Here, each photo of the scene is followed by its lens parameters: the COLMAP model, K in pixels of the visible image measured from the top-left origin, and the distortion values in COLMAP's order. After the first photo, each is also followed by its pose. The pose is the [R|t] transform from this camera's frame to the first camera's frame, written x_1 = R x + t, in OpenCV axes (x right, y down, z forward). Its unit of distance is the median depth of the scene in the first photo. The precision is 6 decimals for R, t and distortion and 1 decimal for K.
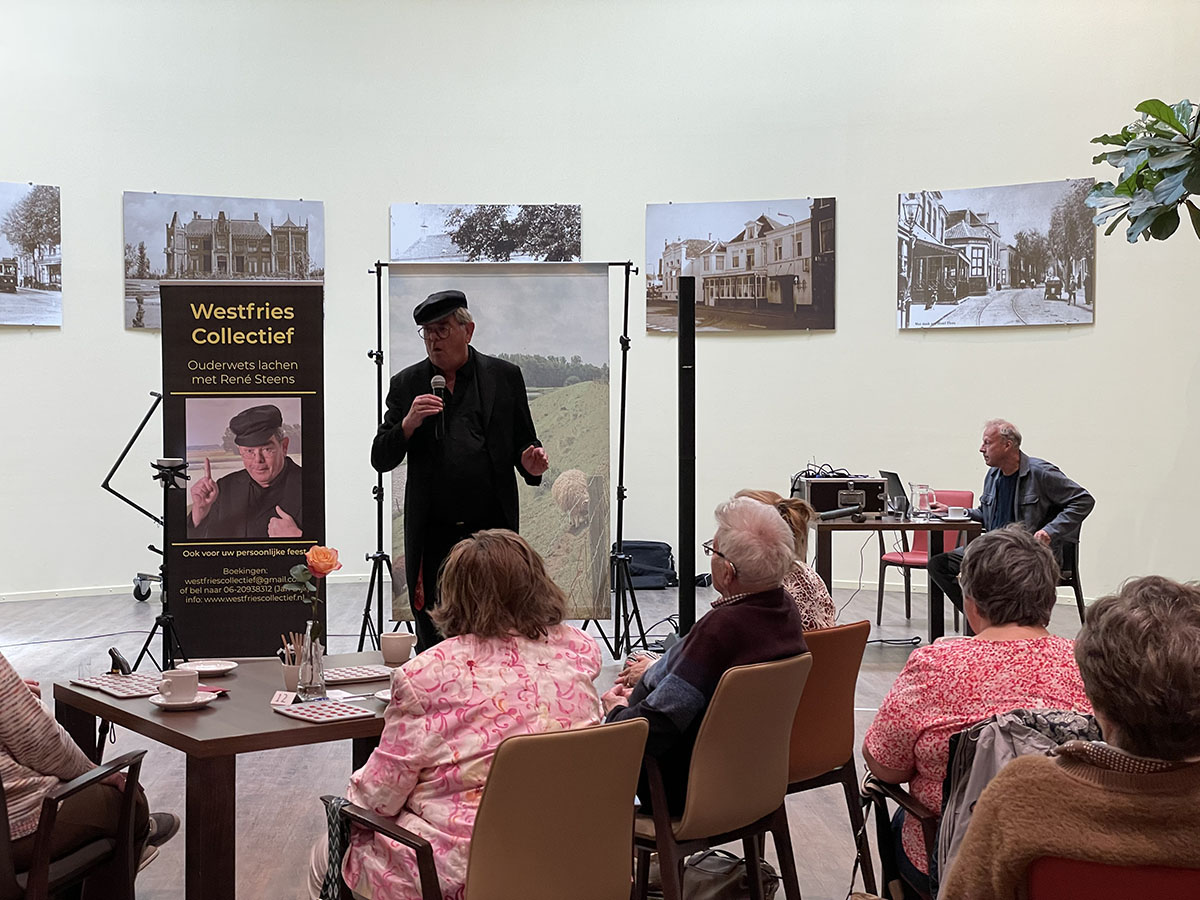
lens RADIAL K [[1826.2, 0, 597.0], [0, 1826.2, 443.4], [0, 0, 1]] dist [0.122249, 0.000000]
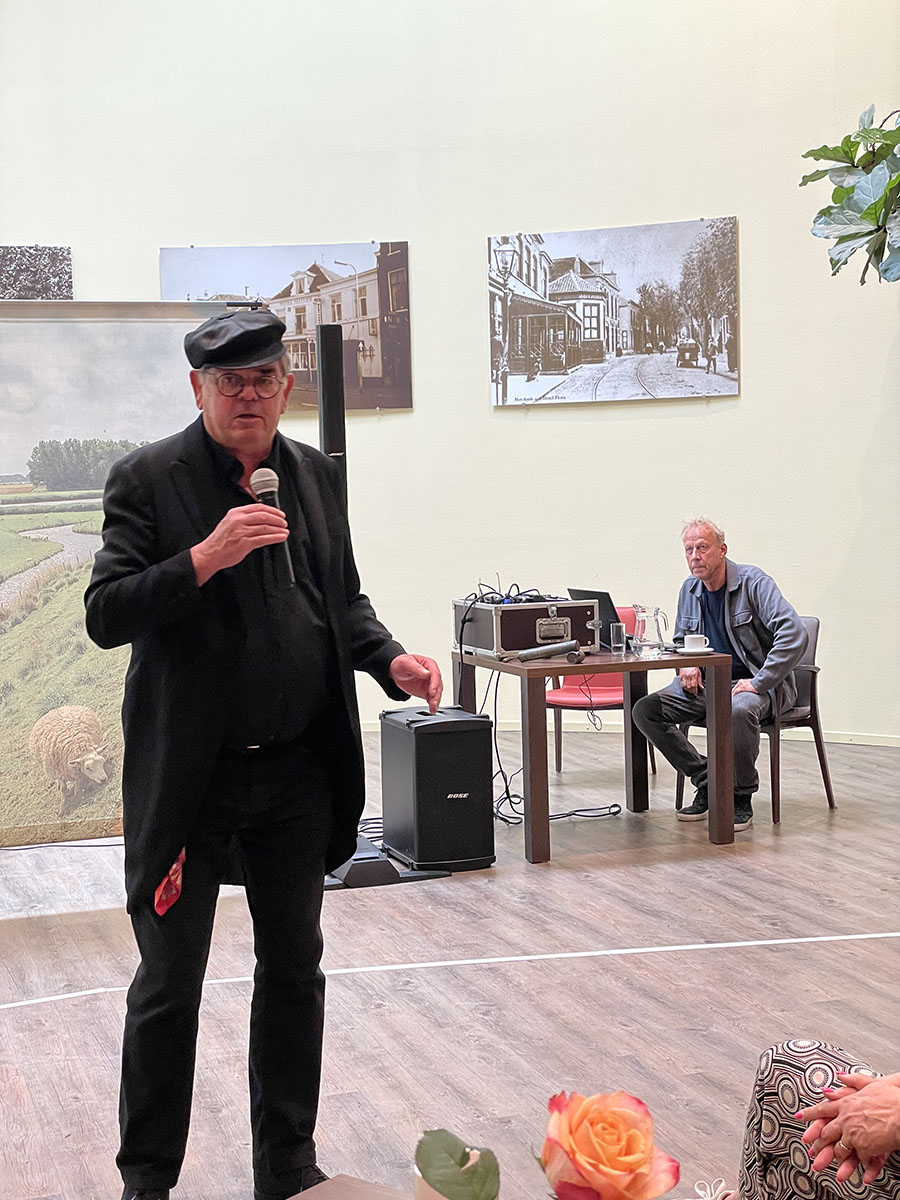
lens RADIAL K [[1826.2, 0, 483.0], [0, 1826.2, 572.7], [0, 0, 1]] dist [0.122249, 0.000000]
pose [[0.956738, -0.040412, 0.288129, -0.075059], [0.035397, 0.999118, 0.022598, -0.007833], [-0.288788, -0.011421, 0.957325, 0.234500]]
